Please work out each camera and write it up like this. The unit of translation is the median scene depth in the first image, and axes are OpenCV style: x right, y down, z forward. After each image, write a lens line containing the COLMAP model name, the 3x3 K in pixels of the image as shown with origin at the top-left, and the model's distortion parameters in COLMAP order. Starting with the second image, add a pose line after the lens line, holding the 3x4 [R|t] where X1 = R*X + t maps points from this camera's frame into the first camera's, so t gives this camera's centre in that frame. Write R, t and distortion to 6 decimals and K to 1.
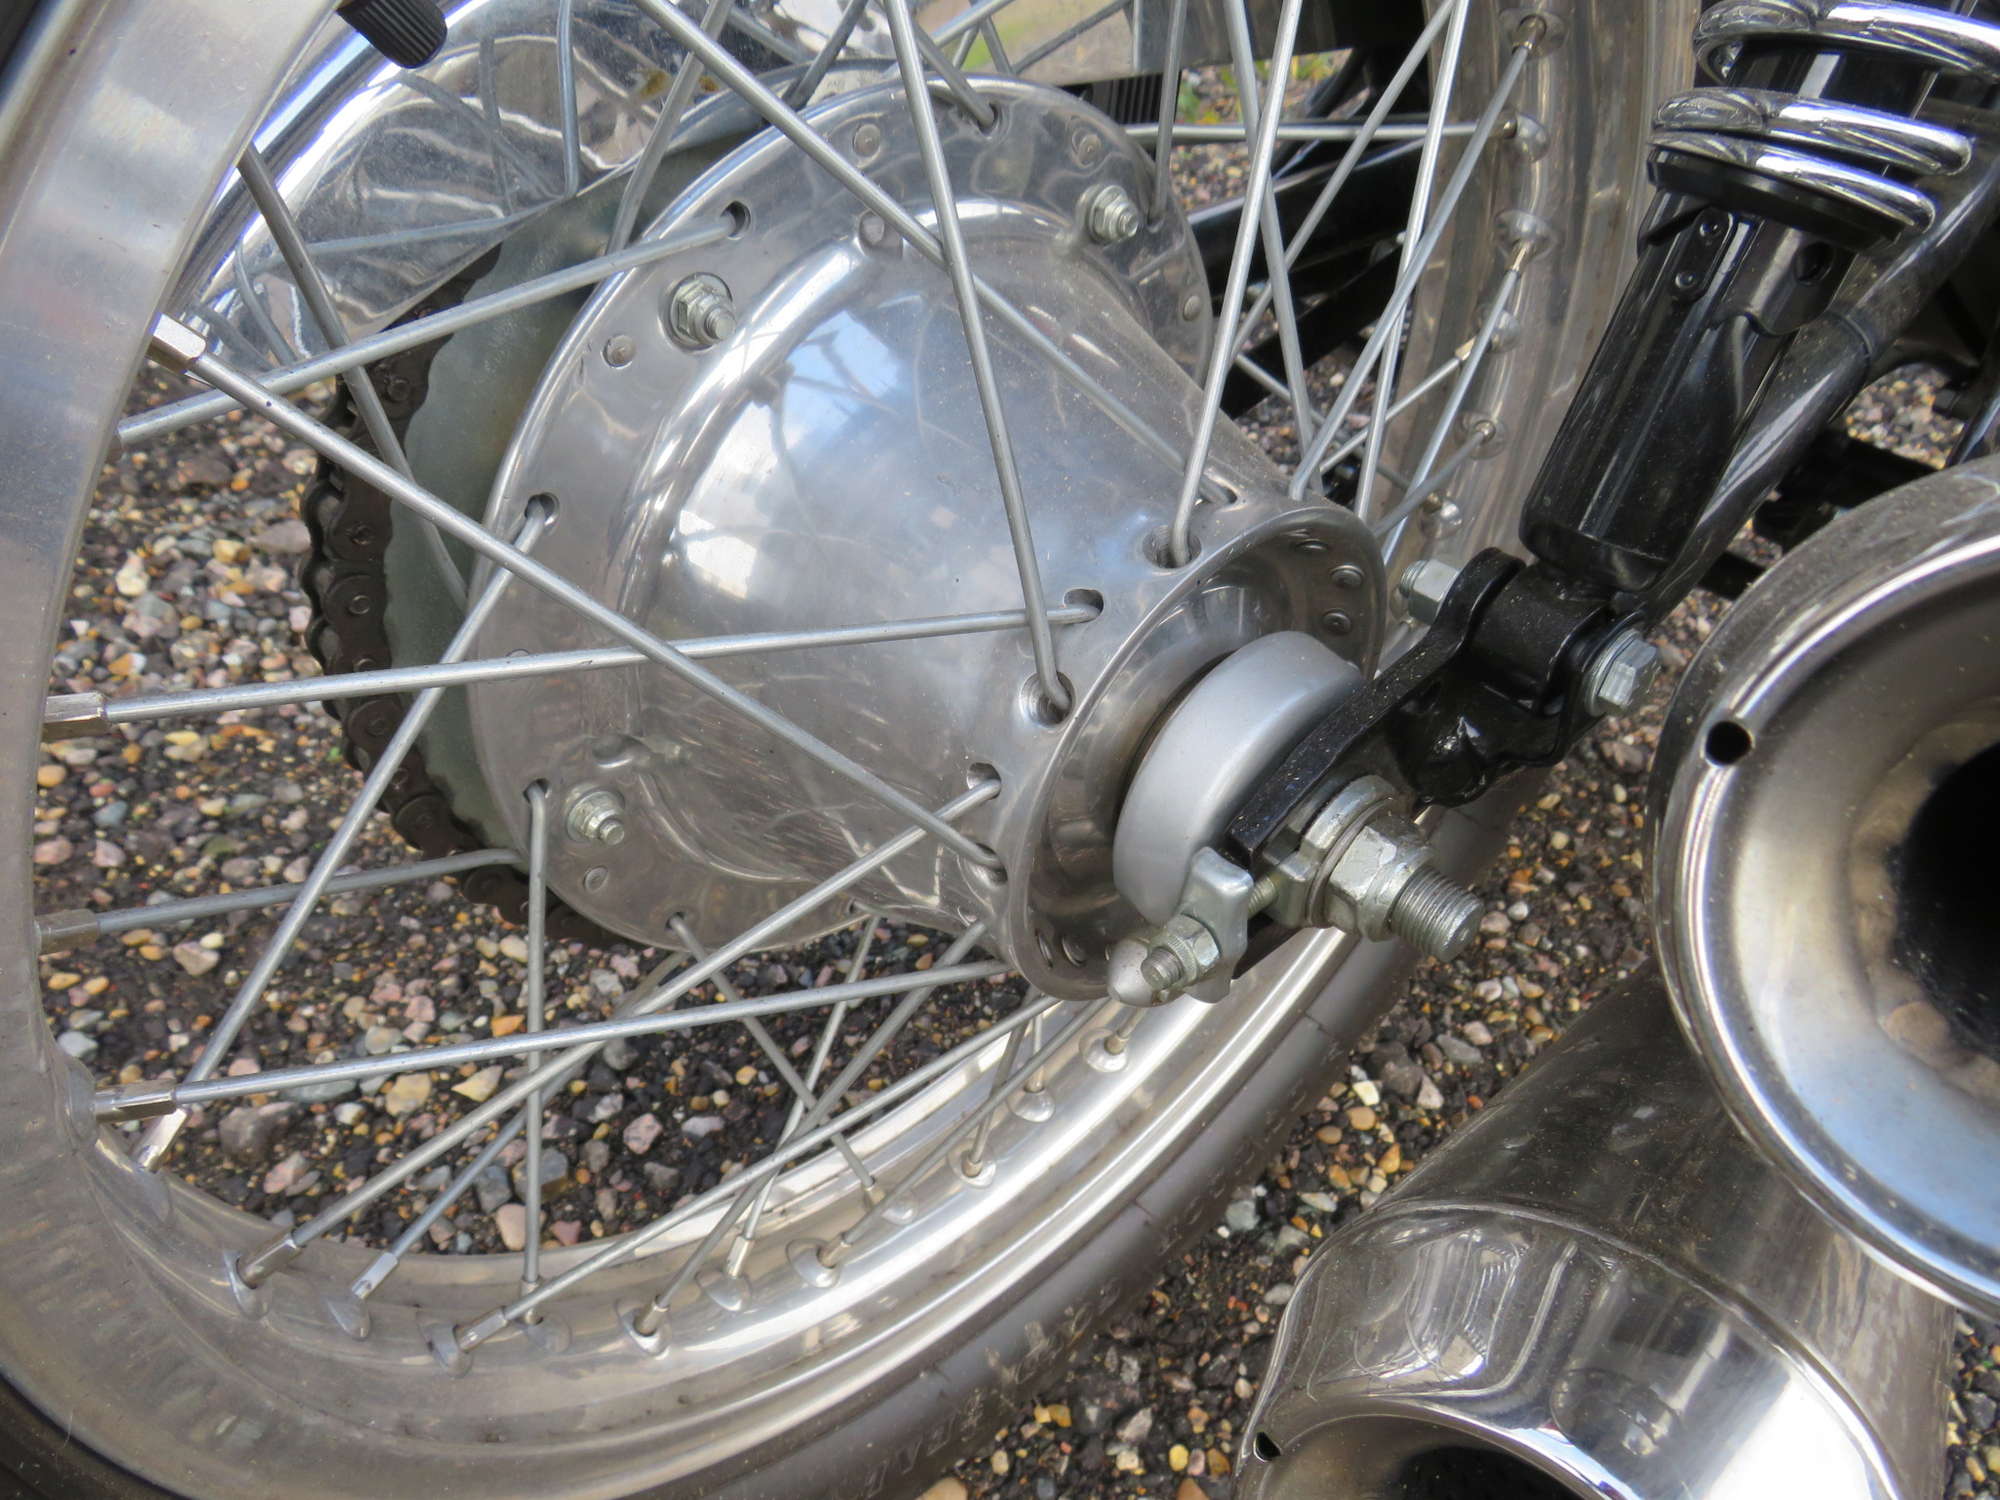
lens RADIAL K [[1408.0, 0, 995.1], [0, 1408.0, 736.2], [0, 0, 1]] dist [-0.026861, 0.000905]
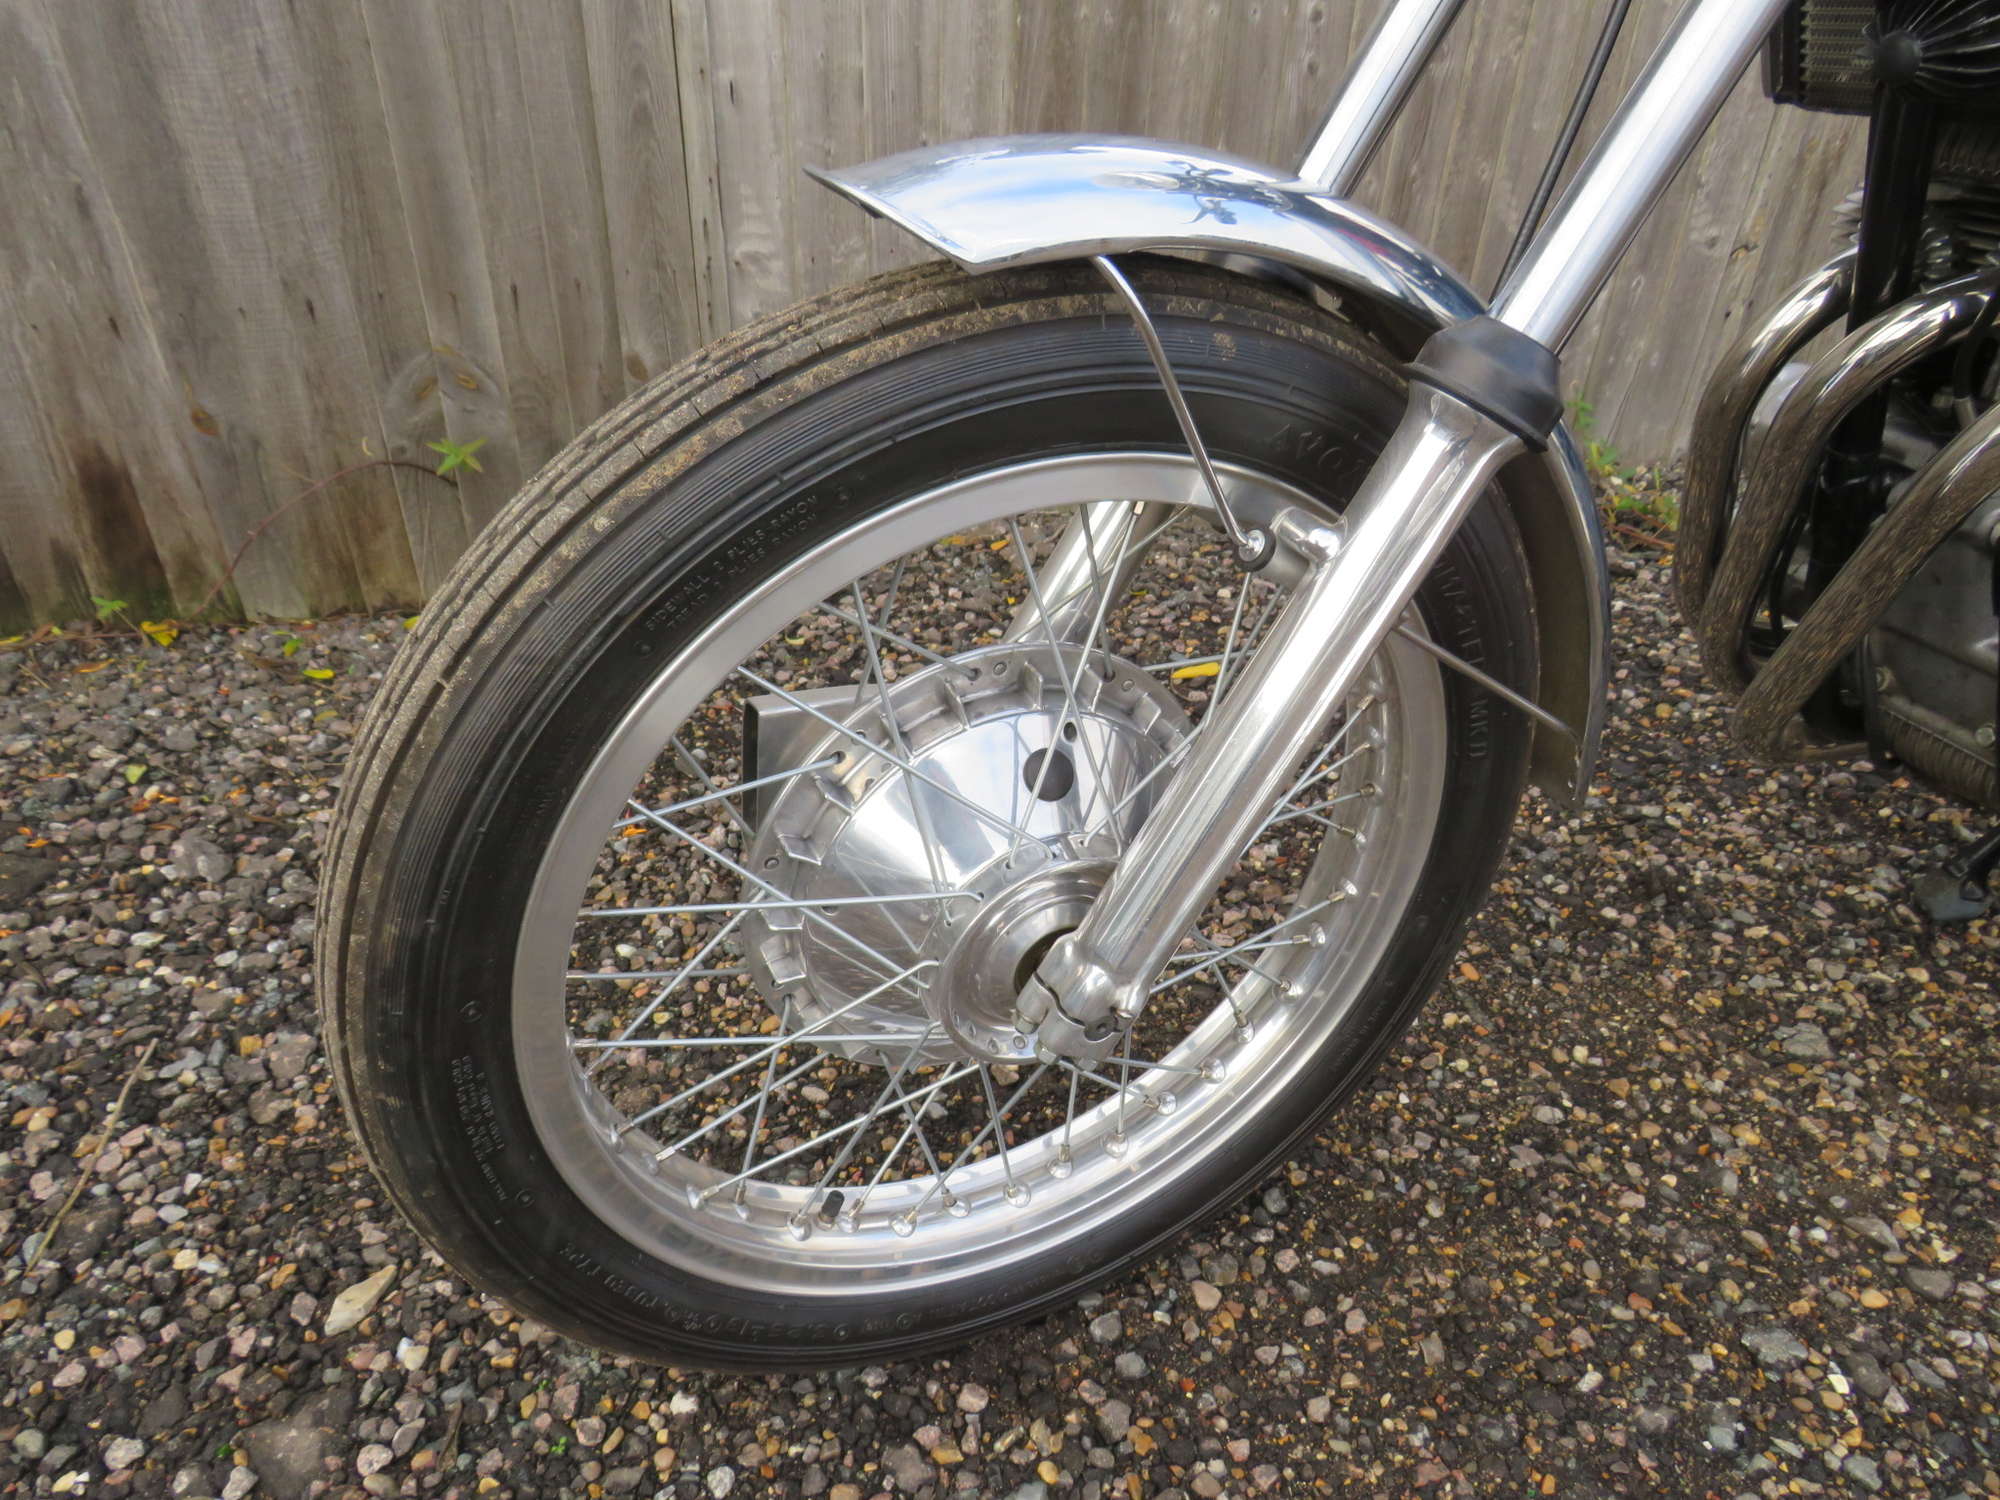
lens RADIAL K [[1408.0, 0, 994.9], [0, 1408.0, 741.0], [0, 0, 1]] dist [-0.026861, 0.000905]
pose [[0.930933, 0.151832, -0.332130, -0.141416], [-0.213948, 0.963805, -0.159078, 0.061198], [0.295955, 0.219150, 0.929722, -0.620752]]
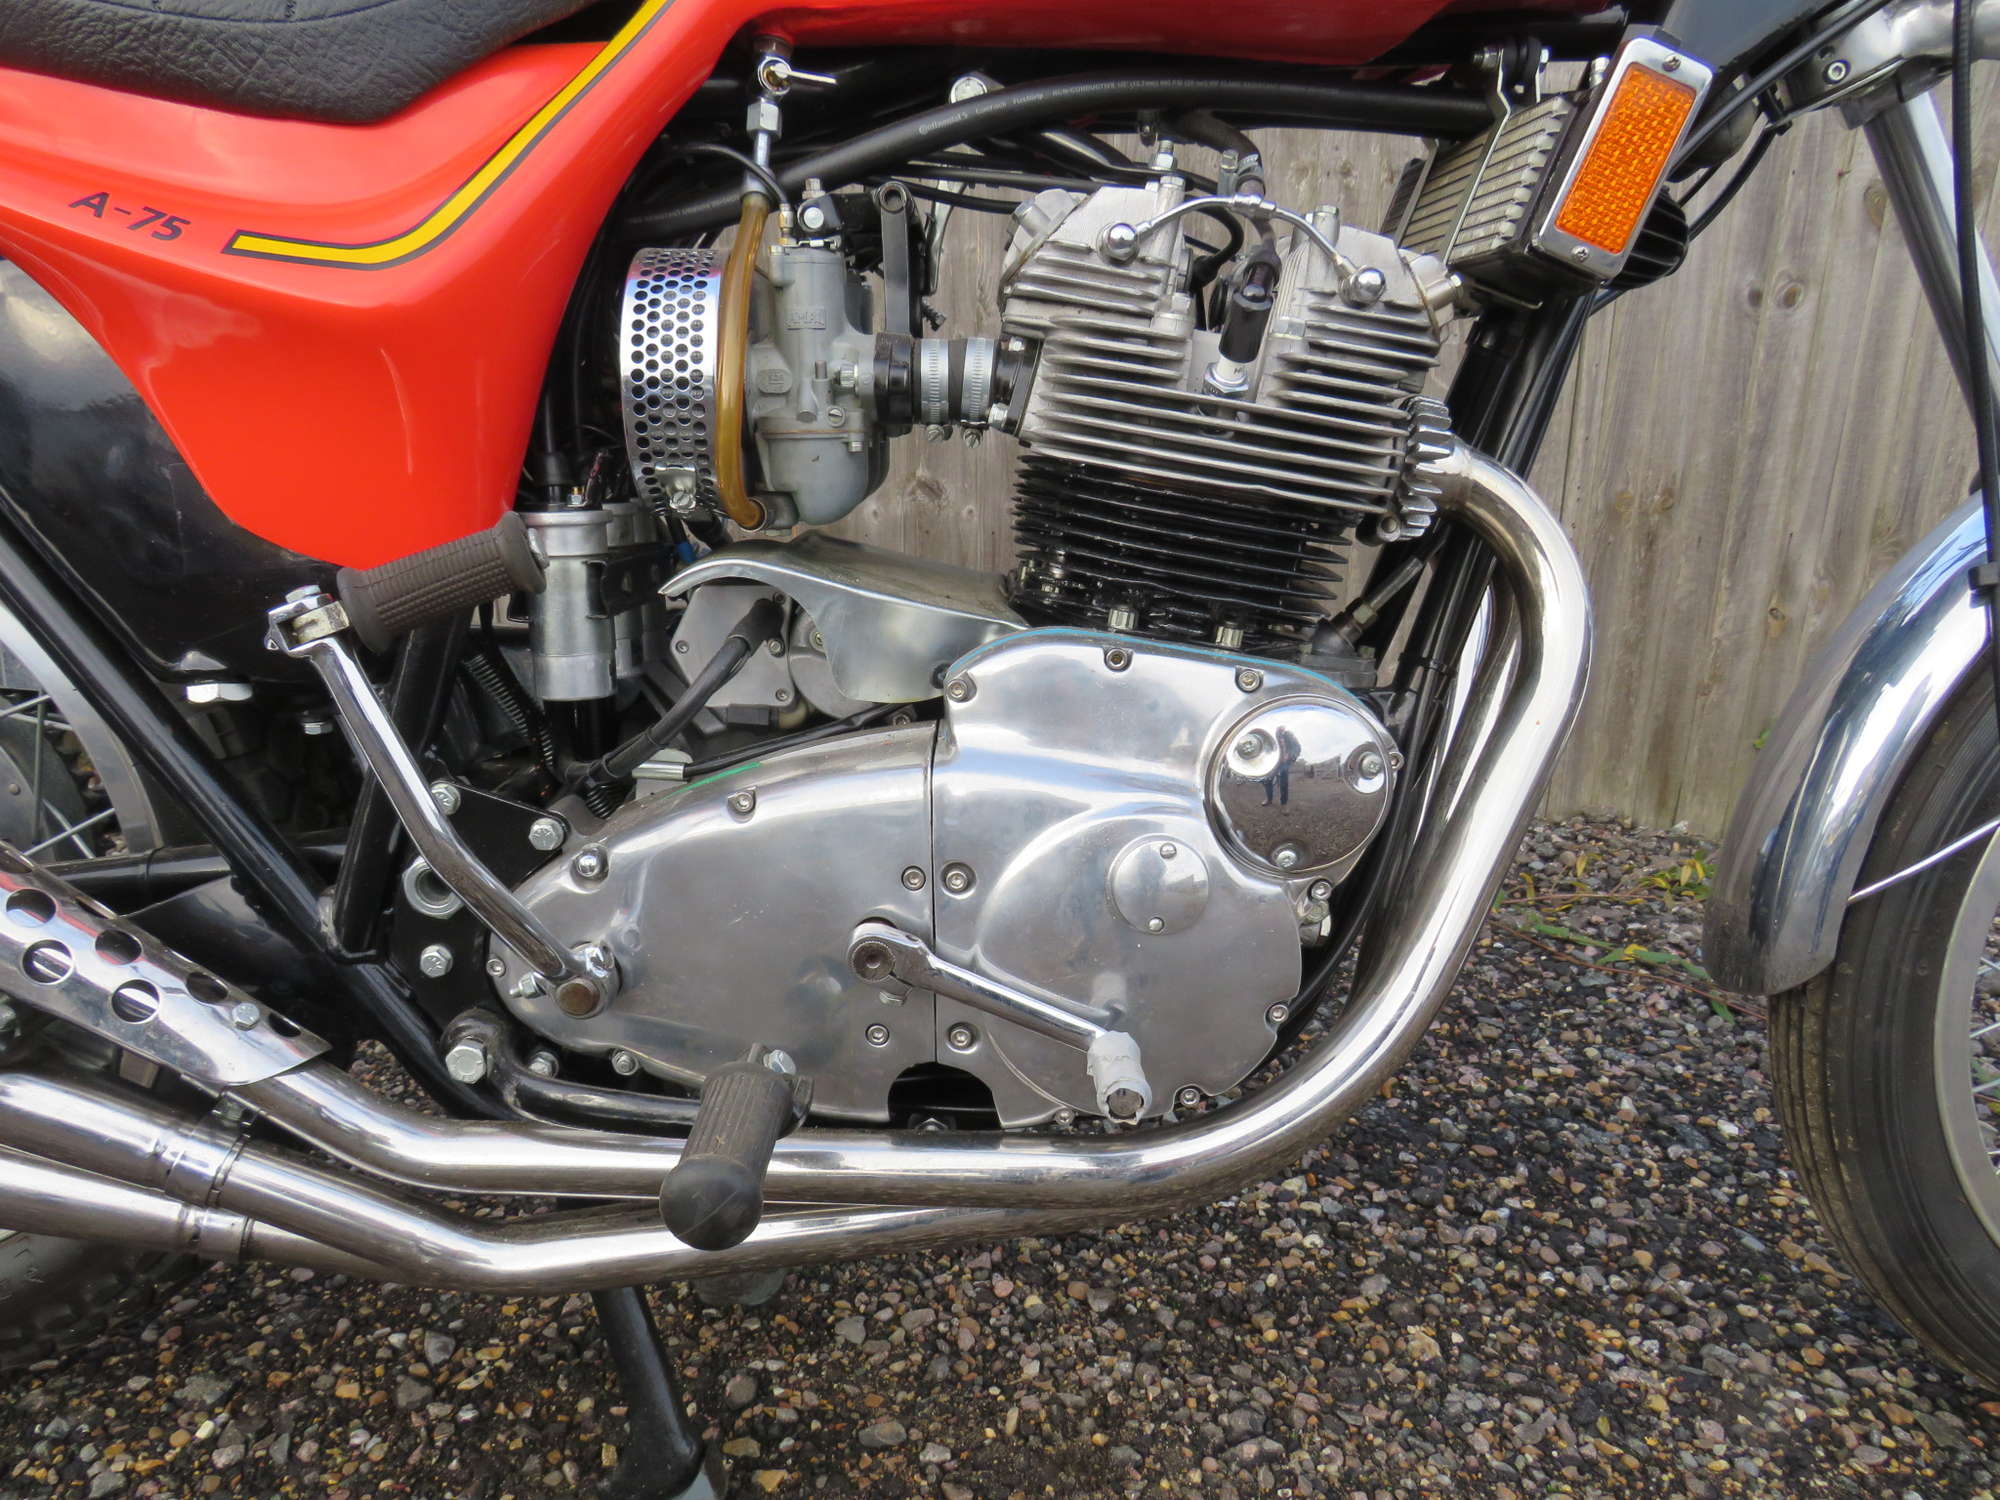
lens RADIAL K [[1408.0, 0, 1004.6], [0, 1408.0, 748.6], [0, 0, 1]] dist [-0.026861, 0.000905]
pose [[0.742250, 0.134635, -0.656459, 1.797704], [-0.422625, 0.854278, -0.302650, -0.241767], [0.520051, 0.502078, 0.690988, 0.199700]]
